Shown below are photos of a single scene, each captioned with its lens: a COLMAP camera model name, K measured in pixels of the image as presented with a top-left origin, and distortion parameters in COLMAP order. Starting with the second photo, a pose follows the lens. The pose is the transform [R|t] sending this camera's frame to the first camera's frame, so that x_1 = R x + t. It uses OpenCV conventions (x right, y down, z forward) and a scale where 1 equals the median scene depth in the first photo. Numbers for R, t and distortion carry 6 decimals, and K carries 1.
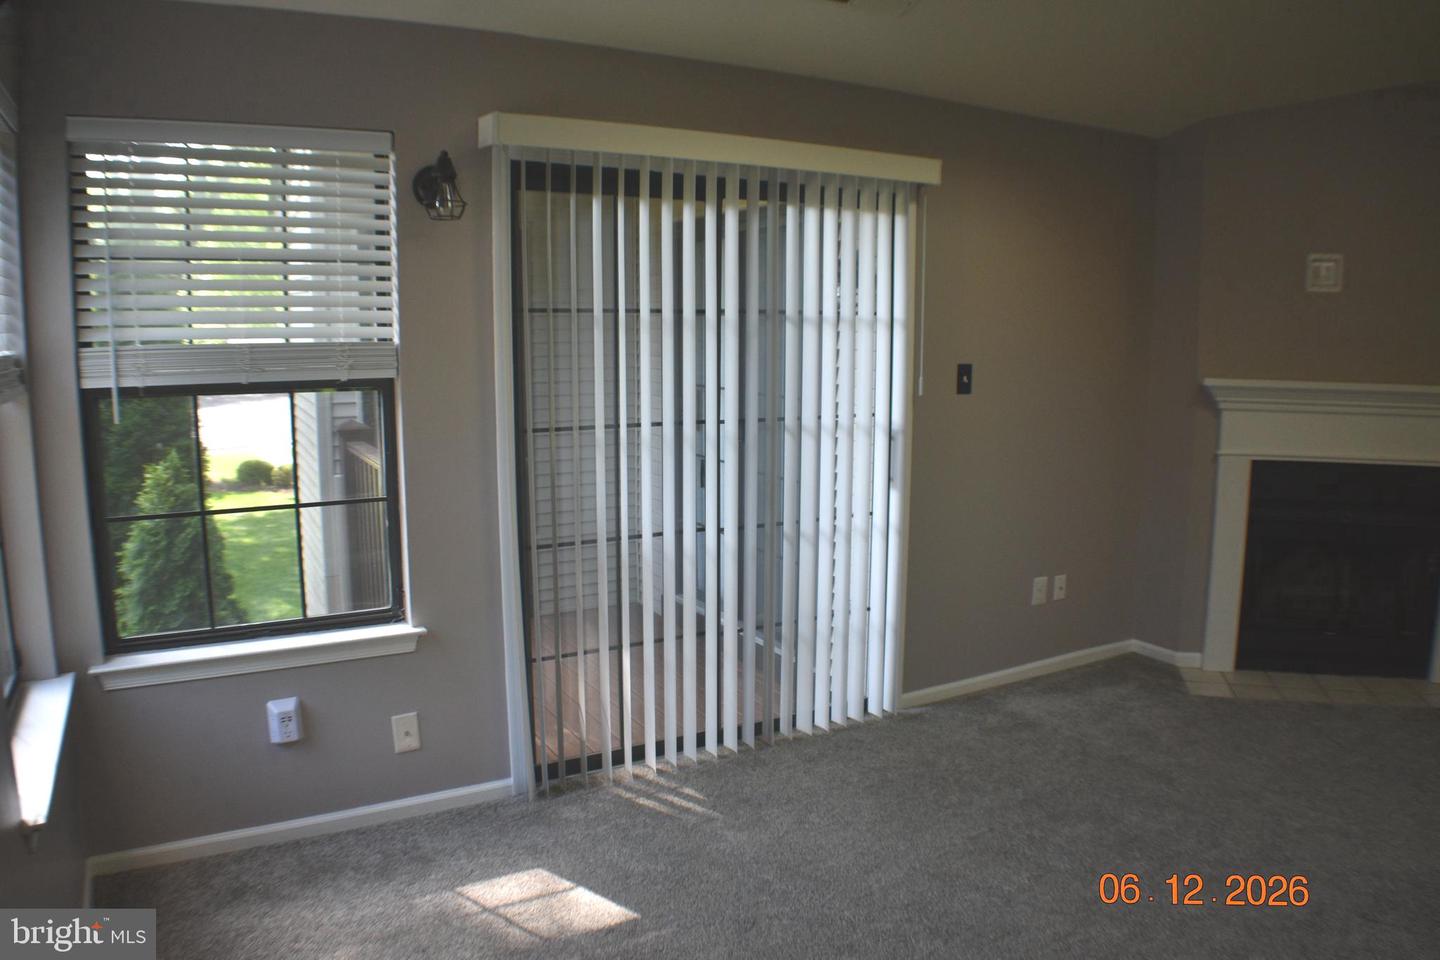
lens RADIAL K [[1081.0, 0, 719.4], [0, 1081.0, 477.4], [0, 0, 1]] dist [-0.136873, 0.016688]
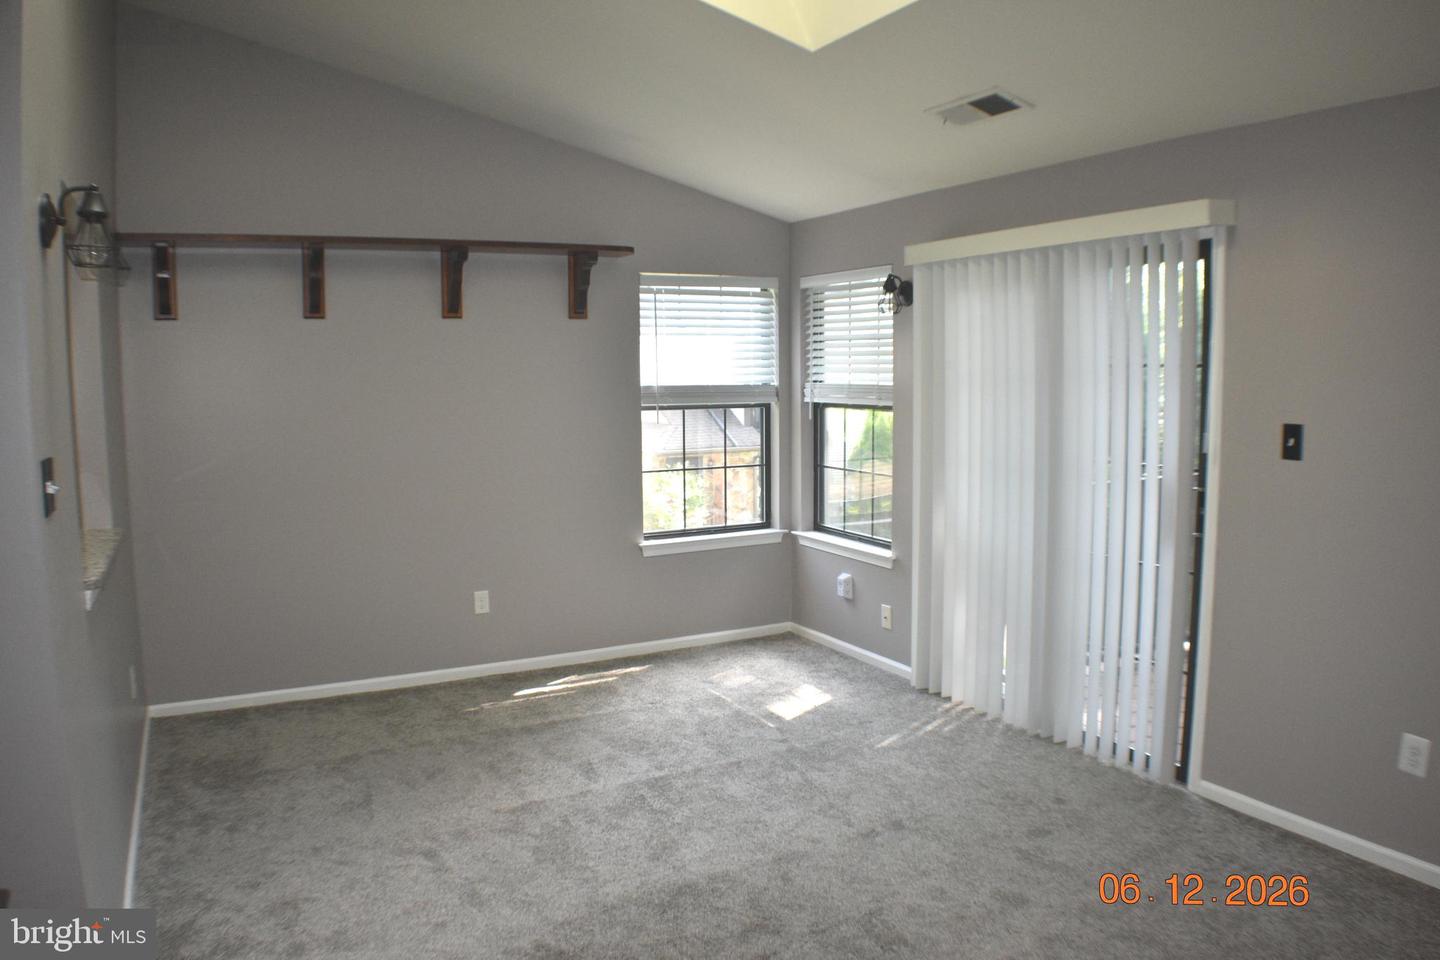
lens RADIAL K [[1081.0, 0, 723.1], [0, 1081.0, 476.4], [0, 0, 1]] dist [-0.136873, 0.016688]
pose [[-0.056939, 0.094451, -0.993900, 0.987747], [-0.132476, 0.985997, 0.101290, -0.082584], [0.989549, 0.137435, -0.043629, 0.560874]]
